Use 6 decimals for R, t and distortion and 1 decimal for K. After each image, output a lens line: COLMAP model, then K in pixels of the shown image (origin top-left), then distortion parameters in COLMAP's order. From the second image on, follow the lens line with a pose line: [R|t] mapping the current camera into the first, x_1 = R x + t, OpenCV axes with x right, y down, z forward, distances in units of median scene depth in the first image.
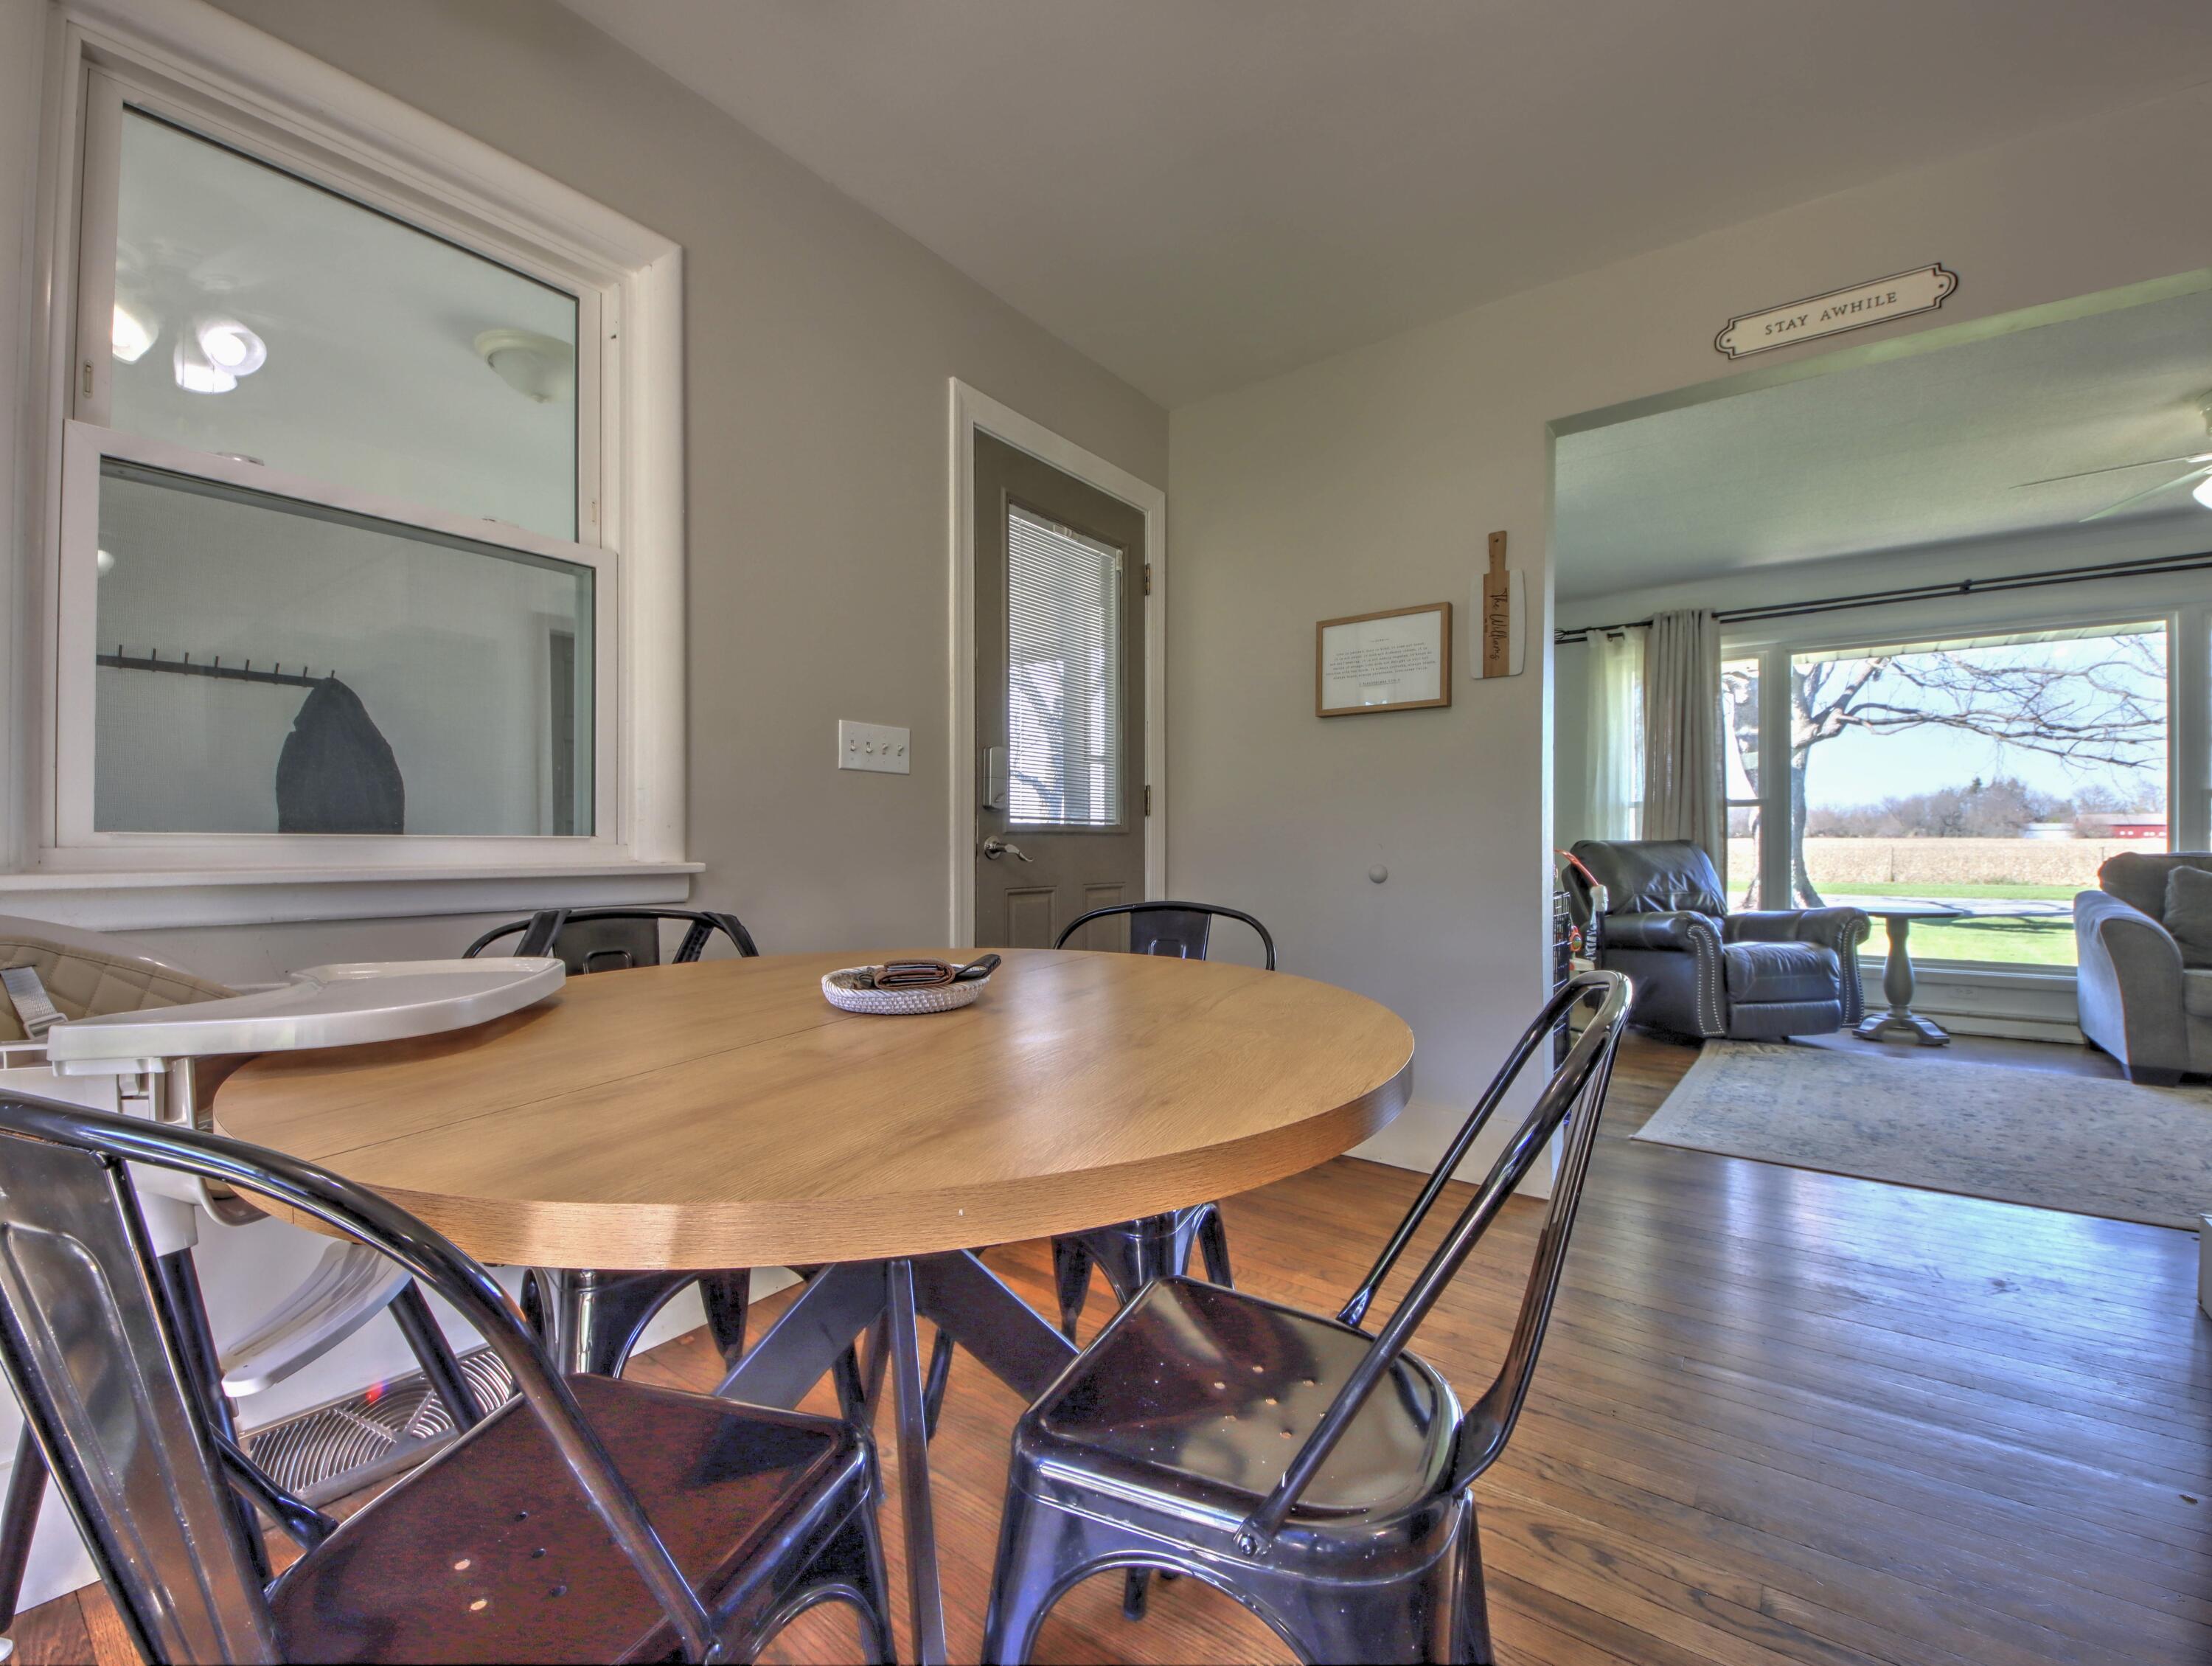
lens RADIAL K [[949.0, 0, 1107.0], [0, 949.0, 844.4], [0, 0, 1]] dist [0.035074, -0.026689]
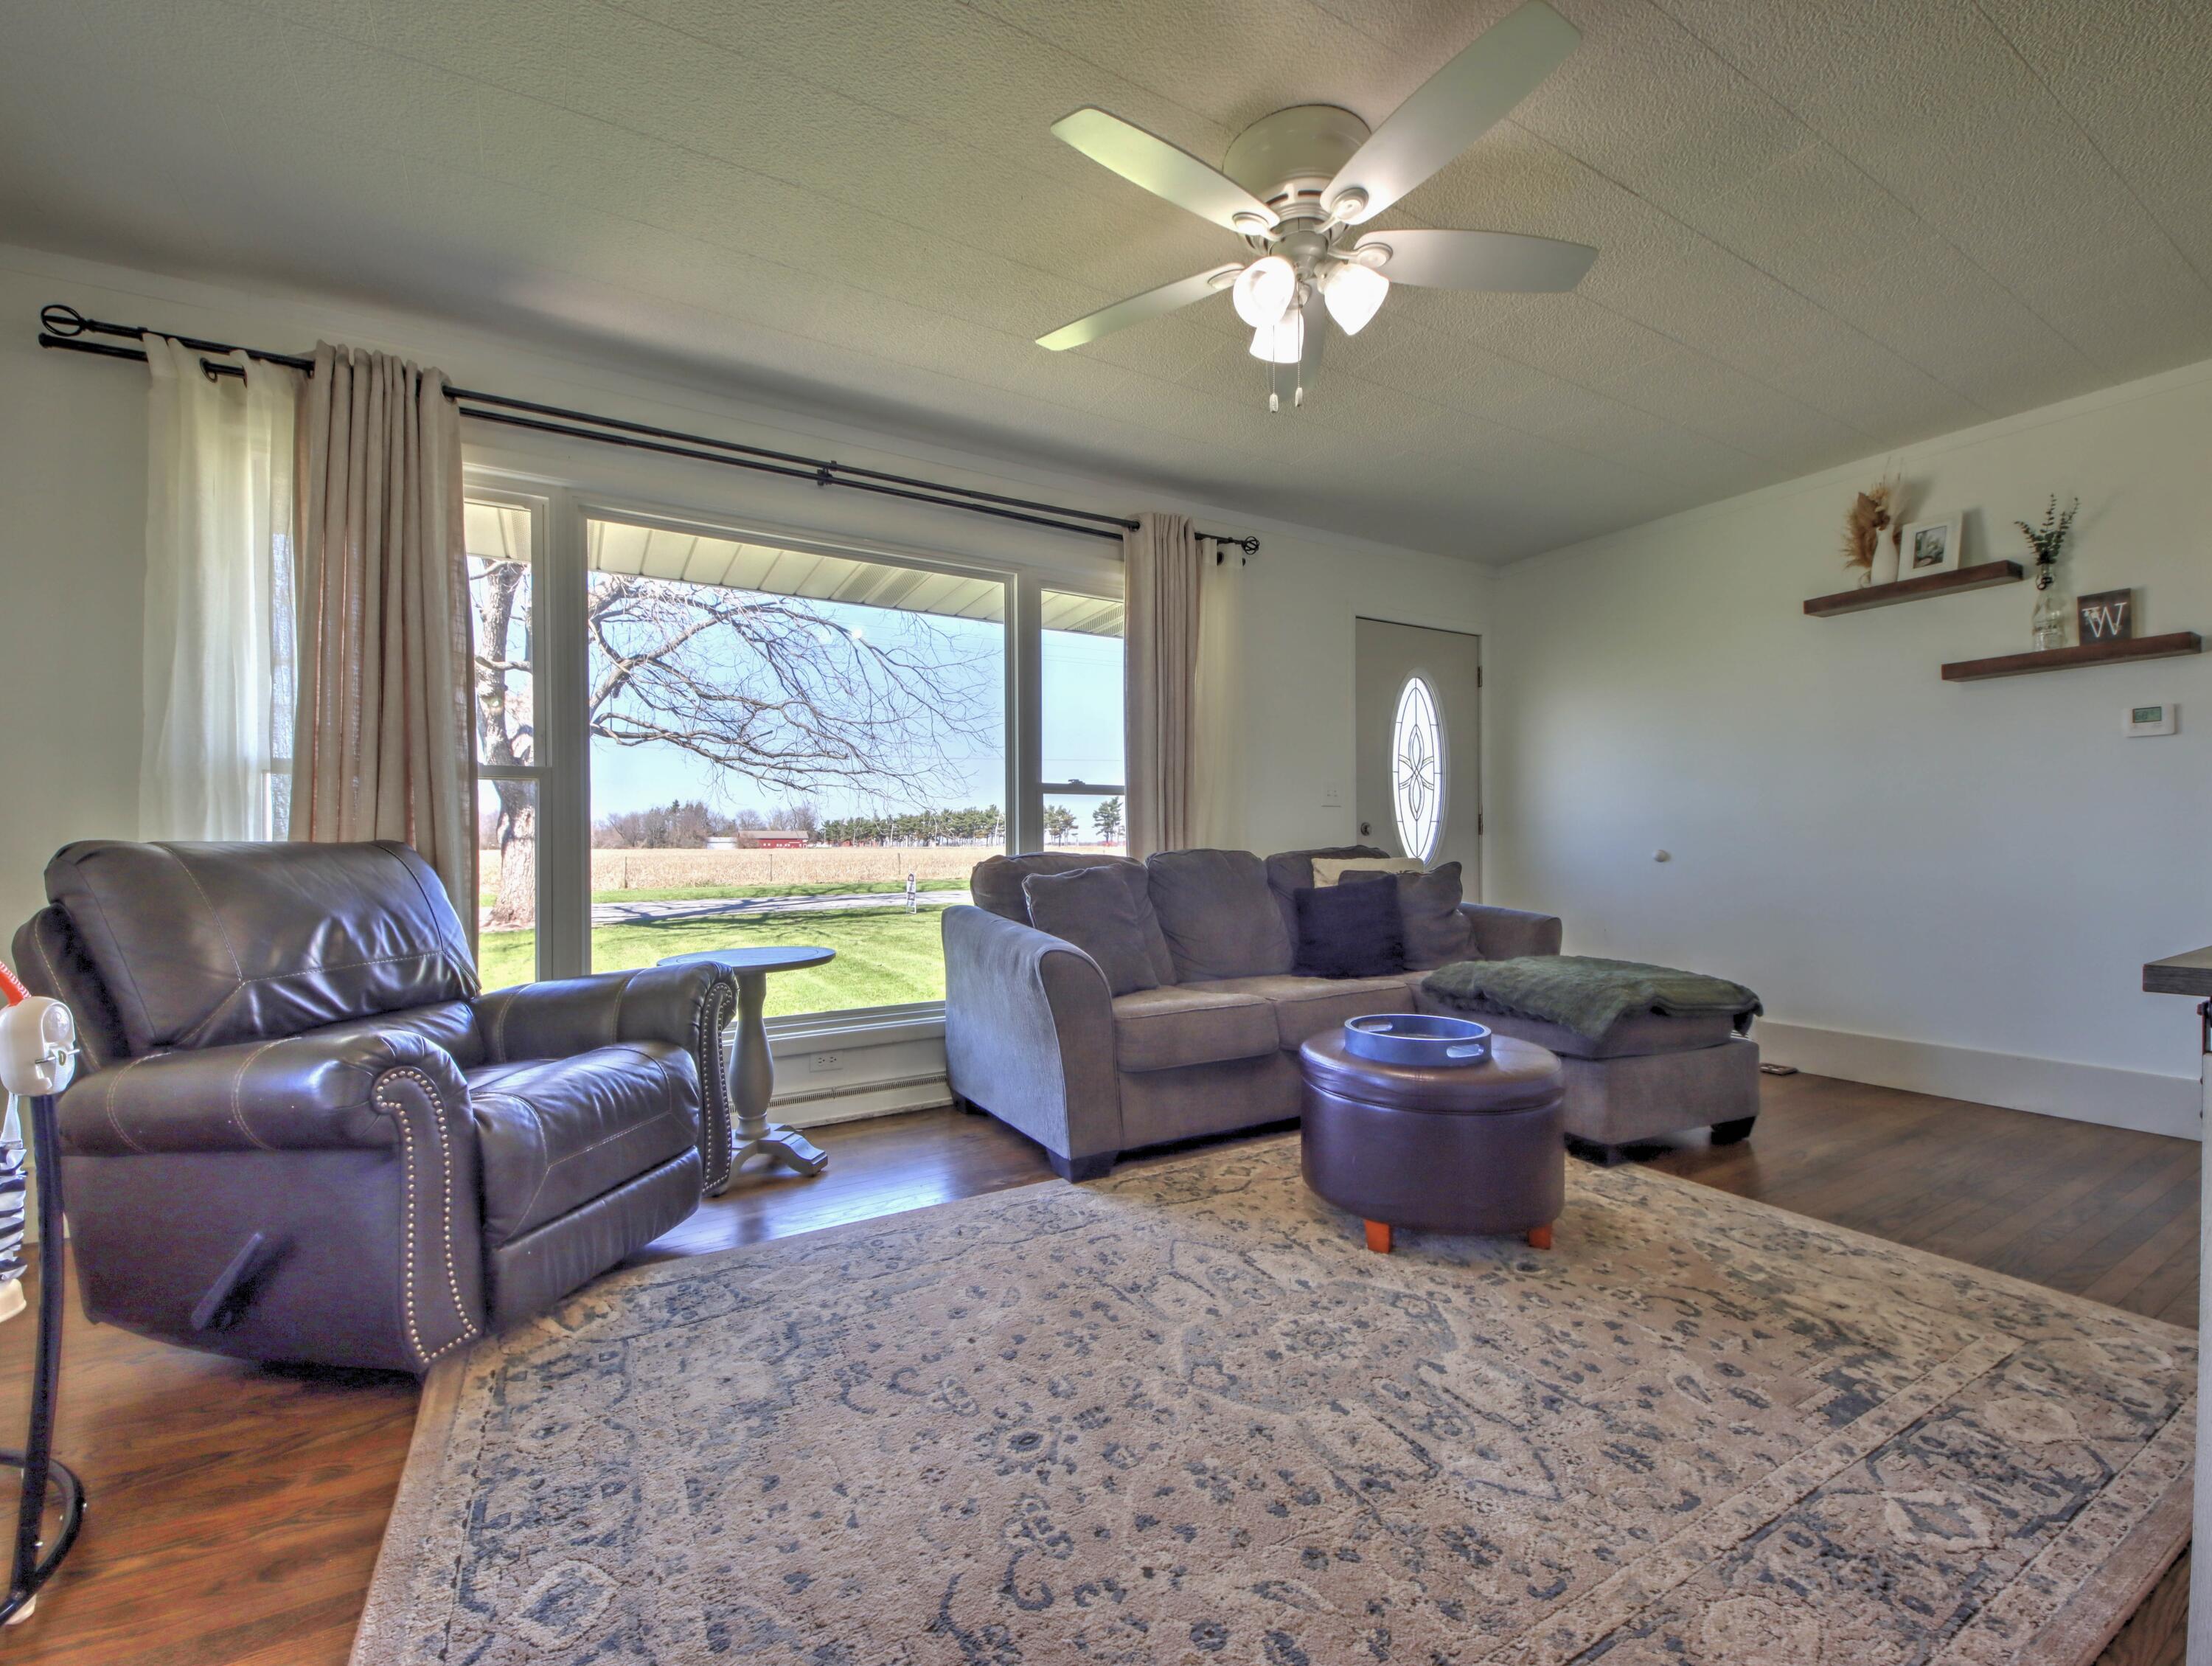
lens RADIAL K [[930.2, 0, 1106.0], [0, 930.2, 833.0], [0, 0, 1]] dist [-0.002142, -0.005753]
pose [[0.386468, 0.010534, 0.922243, 0.320079], [0.012875, 0.999776, -0.016815, 0.003227], [-0.922213, 0.018373, 0.386246, 0.500943]]
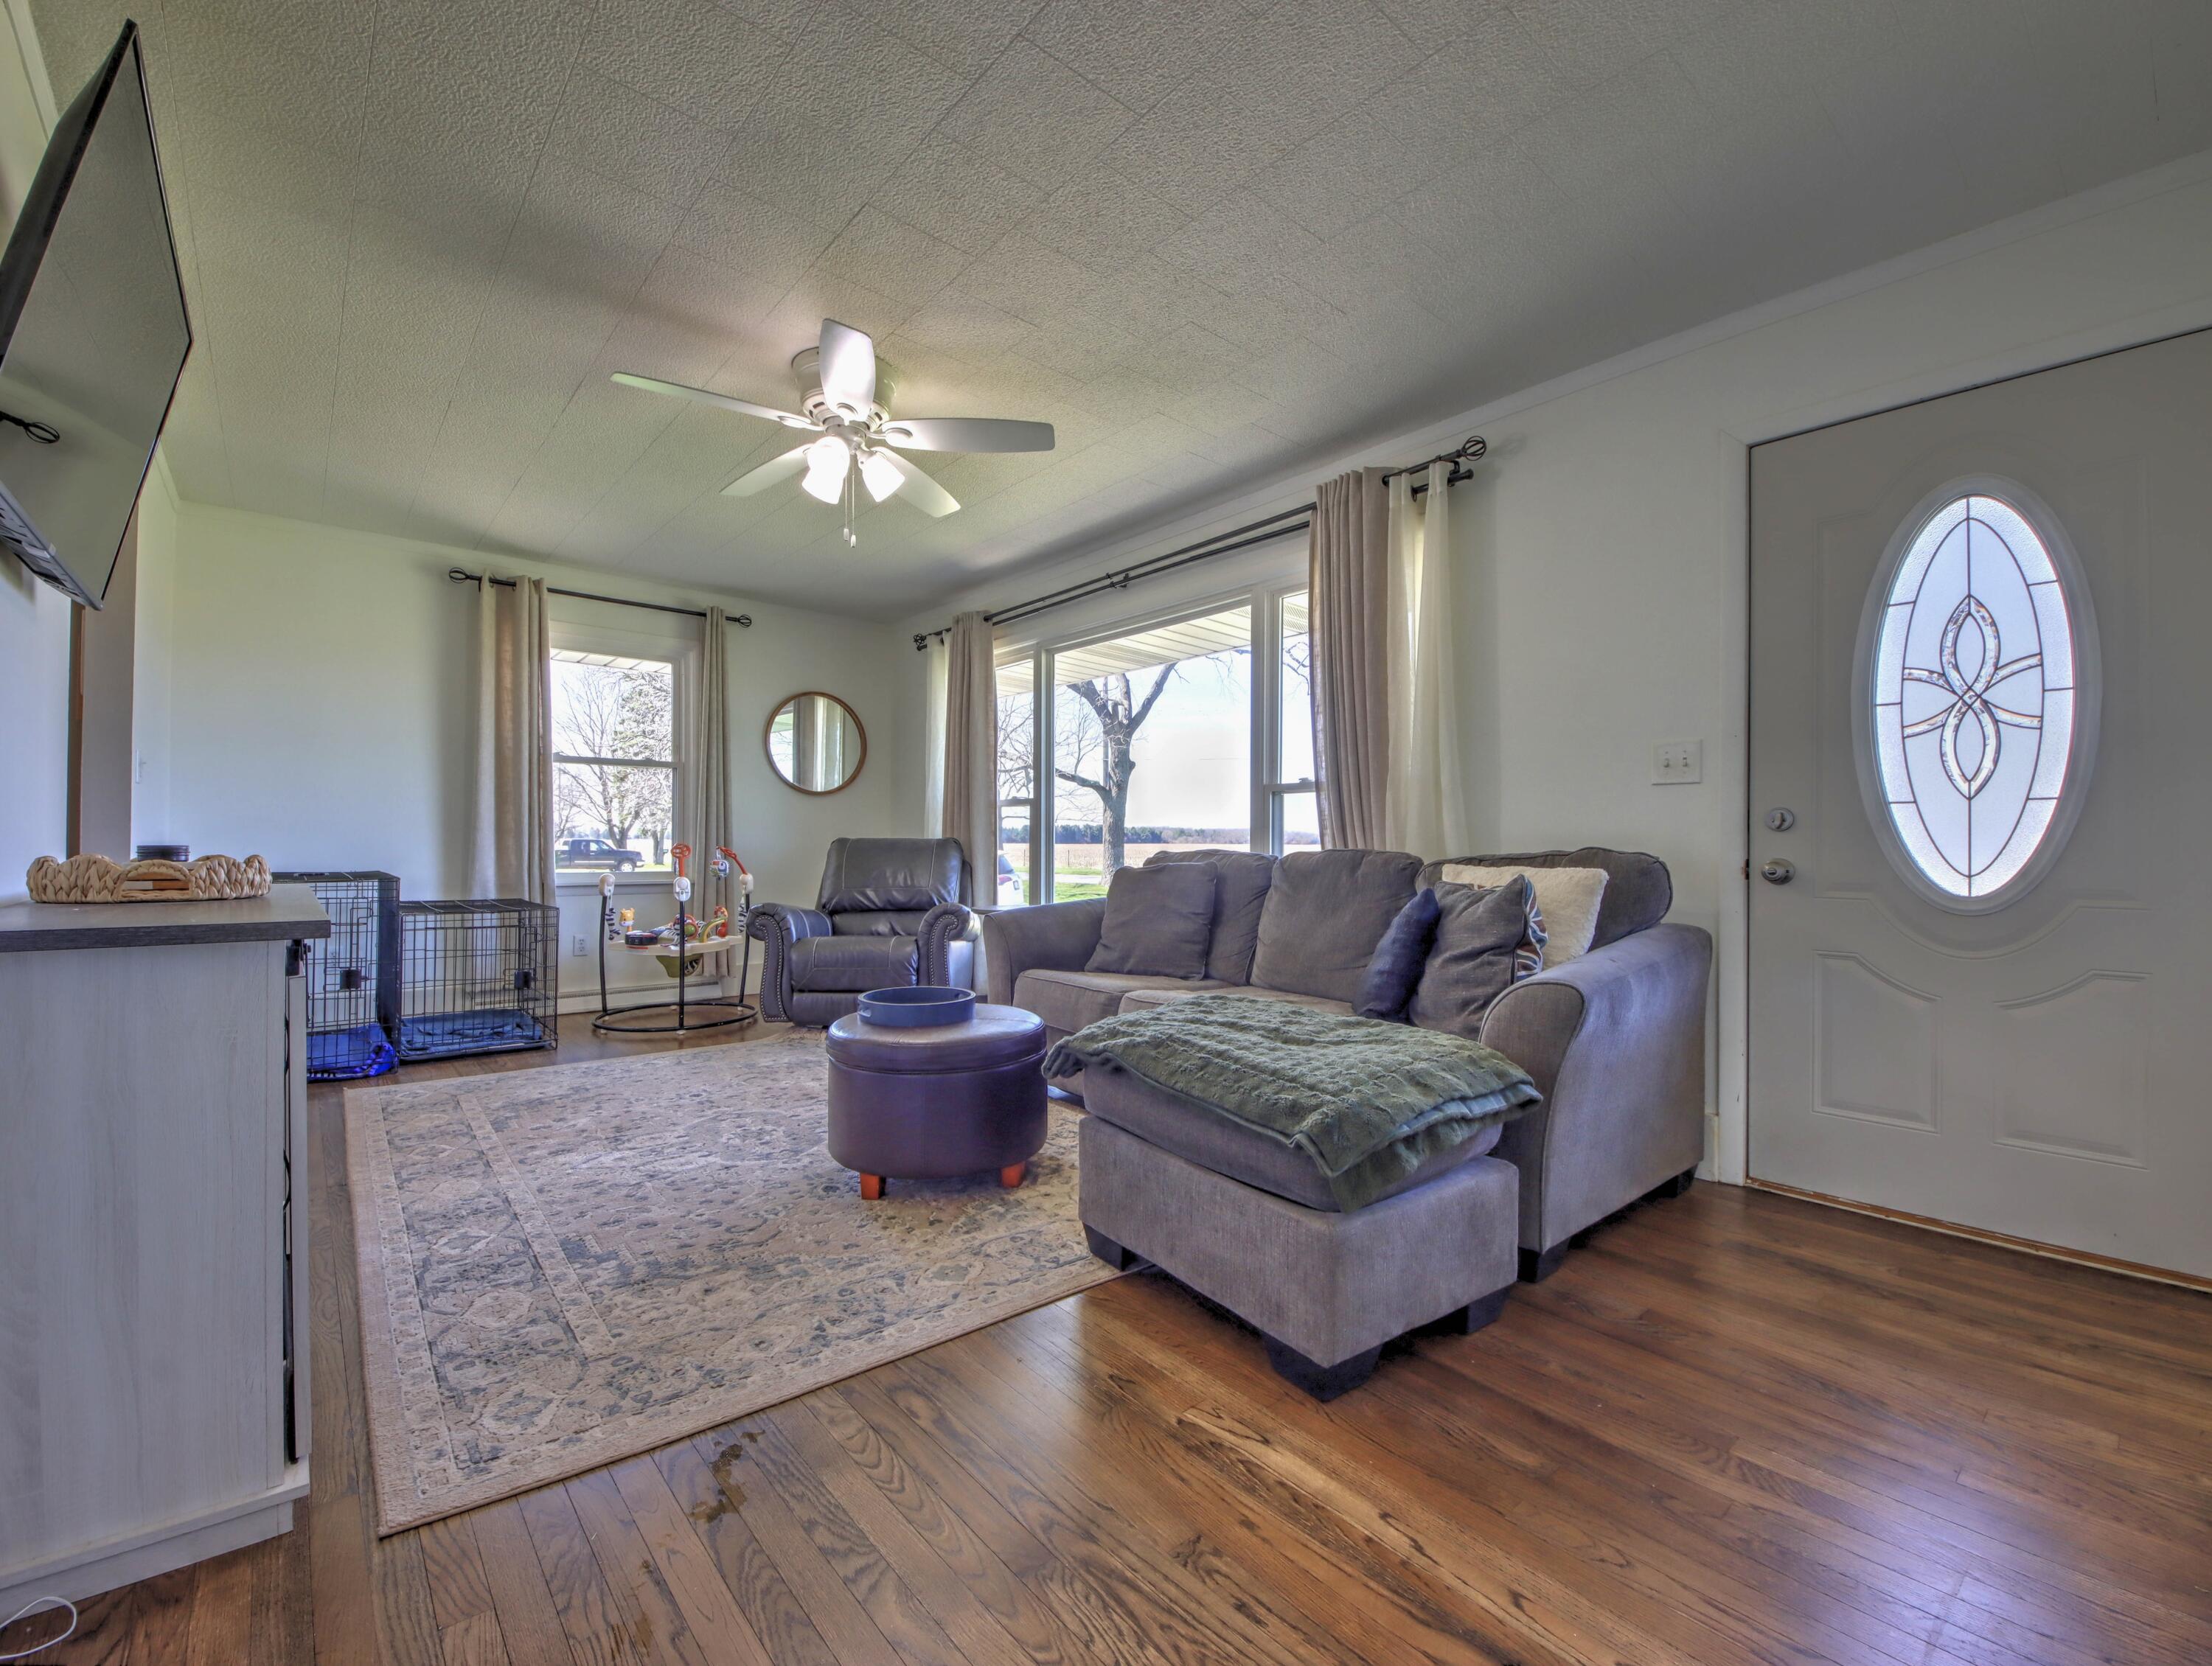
lens RADIAL K [[948.8, 0, 1107.0], [0, 948.8, 844.4], [0, 0, 1]] dist [0.035074, -0.026689]
pose [[0.975813, 0.009604, -0.218394, 0.999411], [-0.012811, 0.999830, -0.013274, 0.012313], [0.218229, 0.015751, 0.975770, 0.042090]]
